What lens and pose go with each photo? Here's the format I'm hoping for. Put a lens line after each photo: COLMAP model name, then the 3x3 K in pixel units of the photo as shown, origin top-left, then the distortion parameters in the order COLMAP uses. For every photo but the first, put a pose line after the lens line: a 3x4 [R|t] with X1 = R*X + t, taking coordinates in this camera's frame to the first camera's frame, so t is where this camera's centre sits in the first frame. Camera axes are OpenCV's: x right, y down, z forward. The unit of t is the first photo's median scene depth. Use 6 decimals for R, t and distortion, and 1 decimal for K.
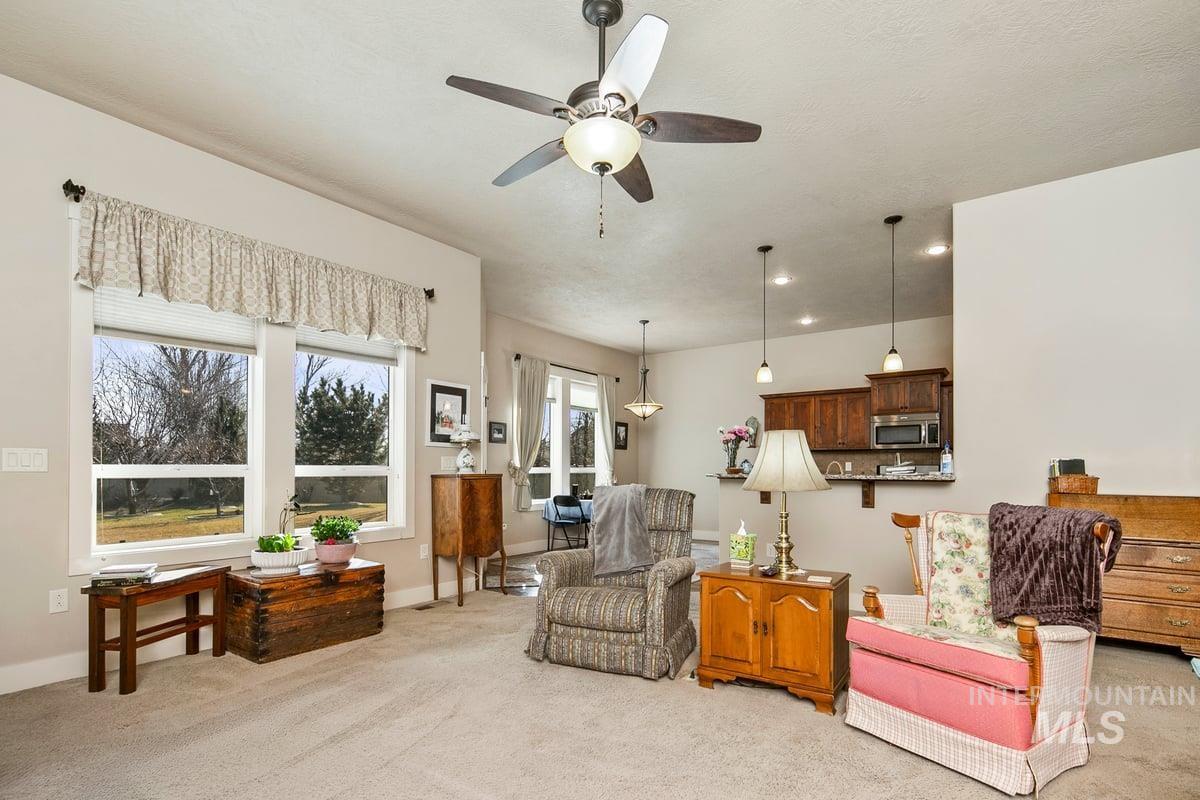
lens RADIAL K [[583.4, 0, 608.4], [0, 583.4, 456.2], [0, 0, 1]] dist [0.004791, -0.004629]
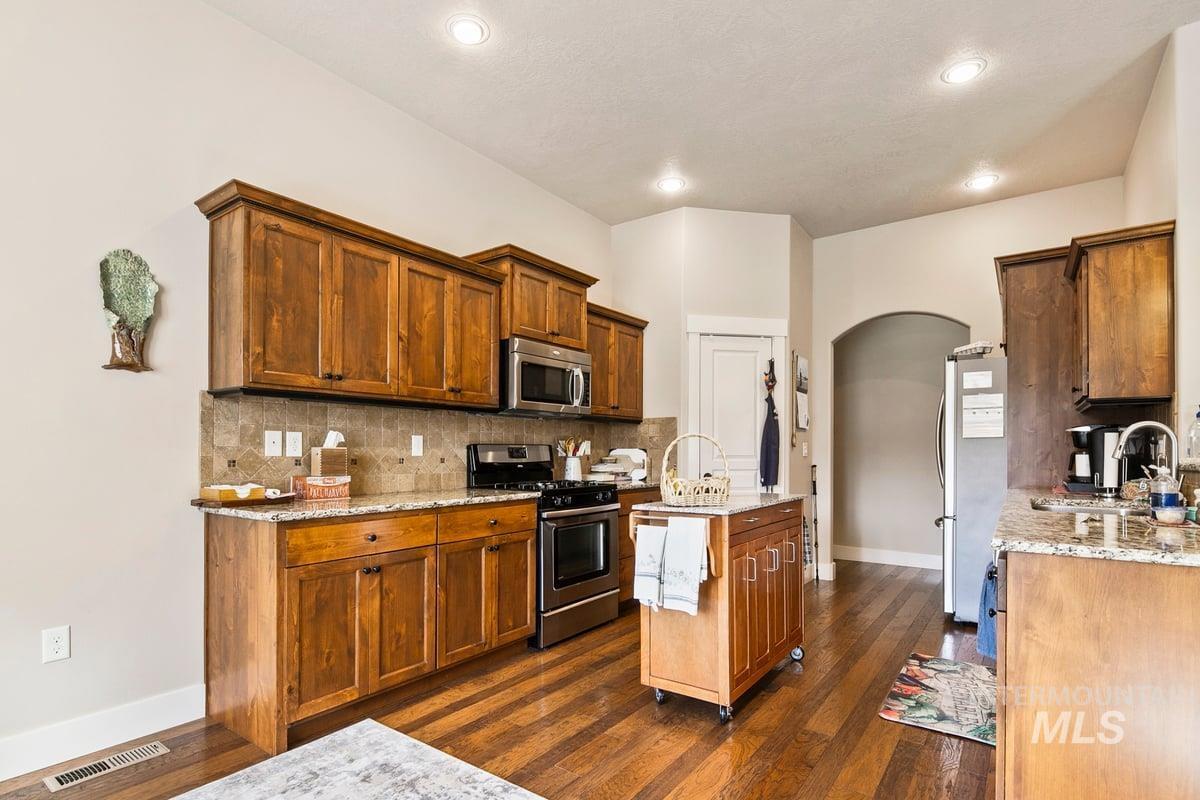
lens RADIAL K [[583.4, 0, 595.7], [0, 583.4, 447.8], [0, 0, 1]] dist [0.004791, -0.004629]
pose [[0.010479, 0.004393, 0.999935, -0.011380], [-0.024337, 0.999695, -0.004137, 0.017926], [-0.999649, -0.024292, 0.010583, 0.875141]]
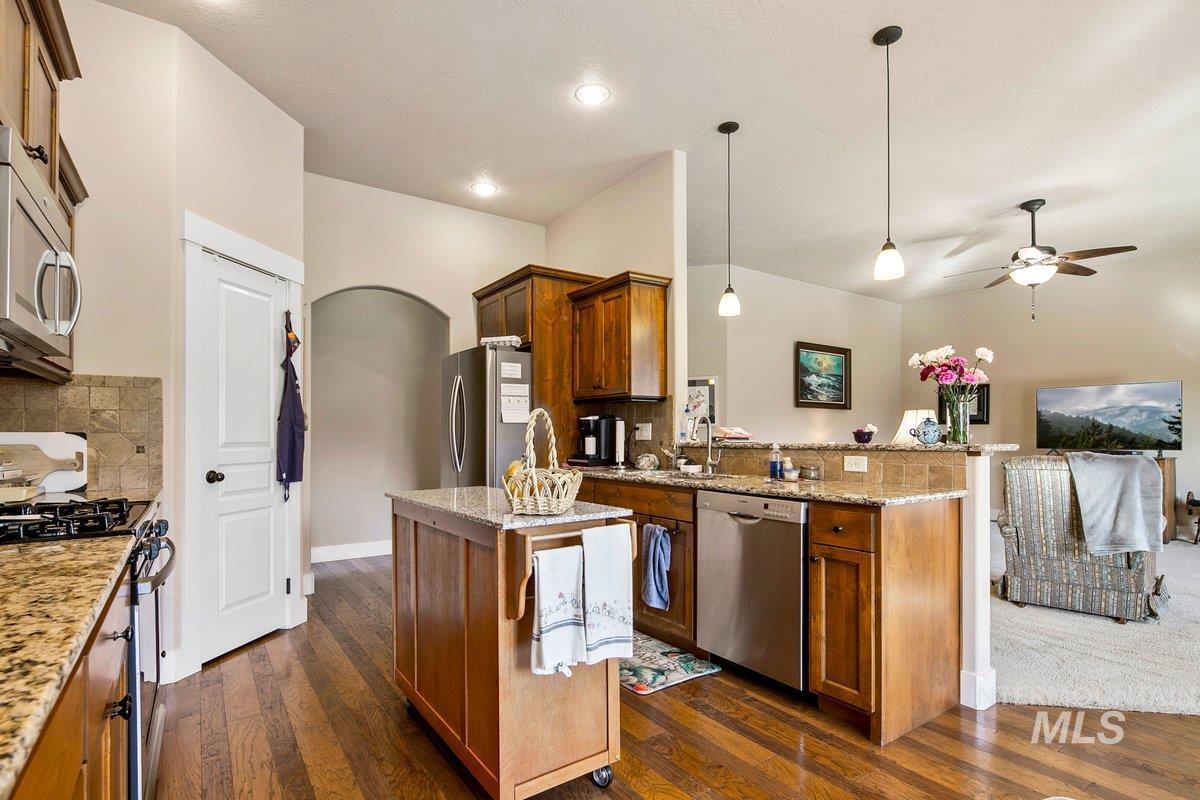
lens RADIAL K [[583.4, 0, 597.1], [0, 583.4, 433.8], [0, 0, 1]] dist [0.004791, -0.004629]
pose [[-0.940320, 0.002876, 0.340279, 0.218742], [-0.005841, 0.999681, -0.024592, 0.022441], [-0.340241, -0.025112, -0.940003, 1.035052]]
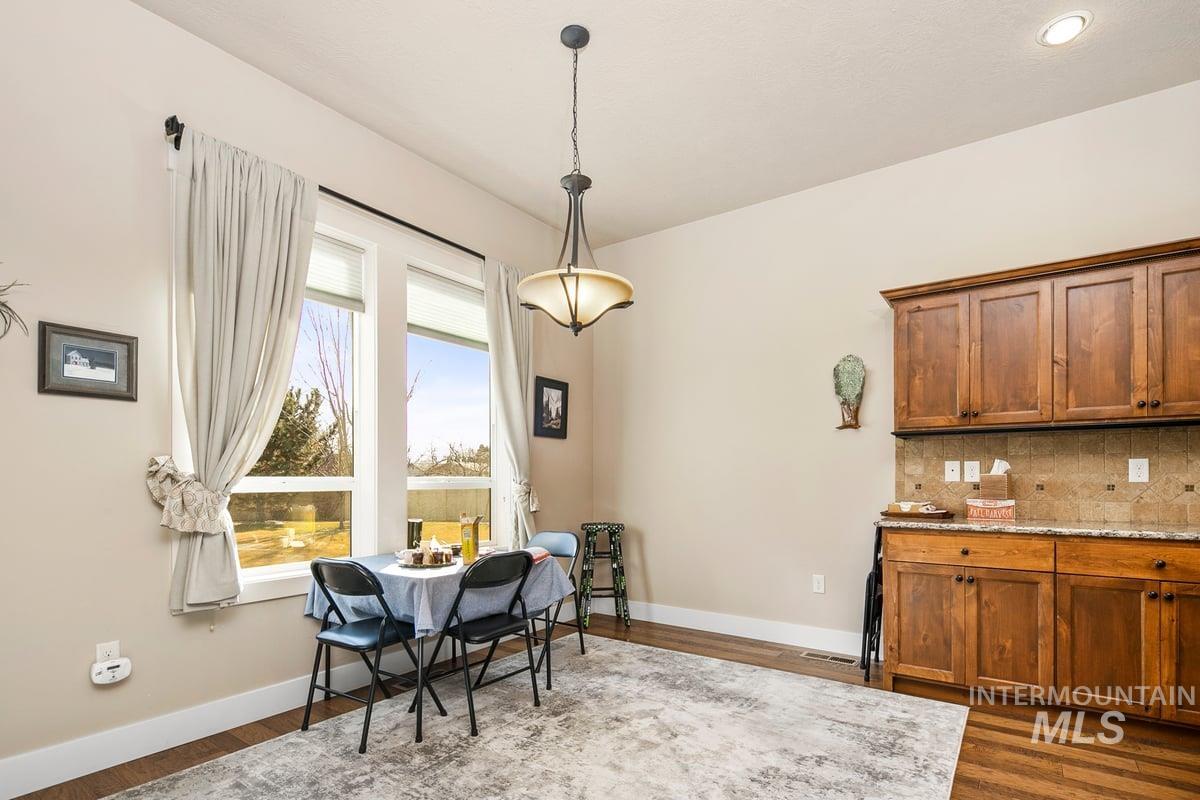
lens RADIAL K [[583.4, 0, 599.6], [0, 583.4, 479.8], [0, 0, 1]] dist [0.004791, -0.004629]
pose [[0.999991, -0.004121, -0.000314, 0.071846], [0.004127, 0.999708, 0.023825, 0.013489], [0.000215, -0.023826, 0.999716, 0.636741]]
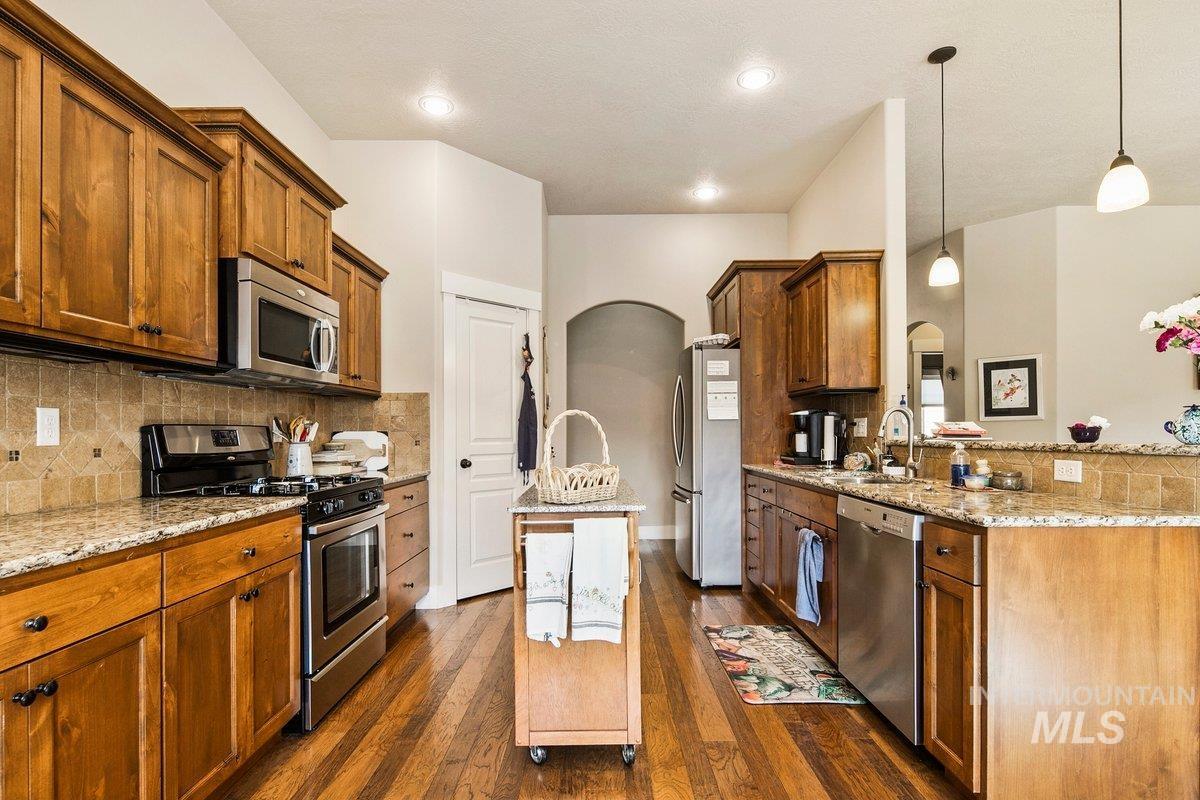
lens RADIAL K [[583.4, 0, 596.7], [0, 583.4, 432.3], [0, 0, 1]] dist [0.004791, -0.004629]
pose [[-0.579232, 0.002803, 0.815158, 0.099846], [-0.013444, 0.999825, -0.012990, 0.020093], [-0.815052, -0.018483, -0.579093, 0.967318]]
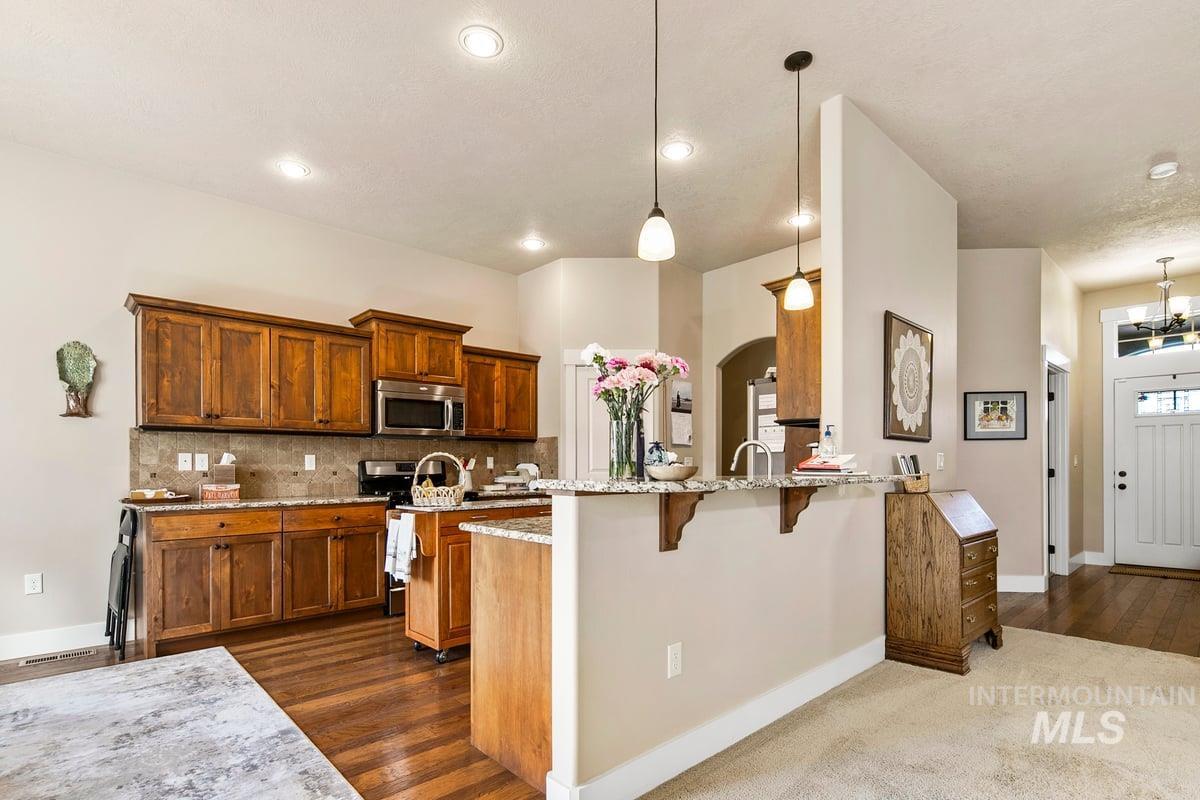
lens RADIAL K [[583.4, 0, 598.3], [0, 583.4, 465.1], [0, 0, 1]] dist [0.004791, -0.004629]
pose [[0.202370, -0.002176, 0.979307, -0.093925], [-0.018828, 0.999804, 0.006113, 0.011662], [-0.979128, -0.019676, 0.202290, 0.612797]]
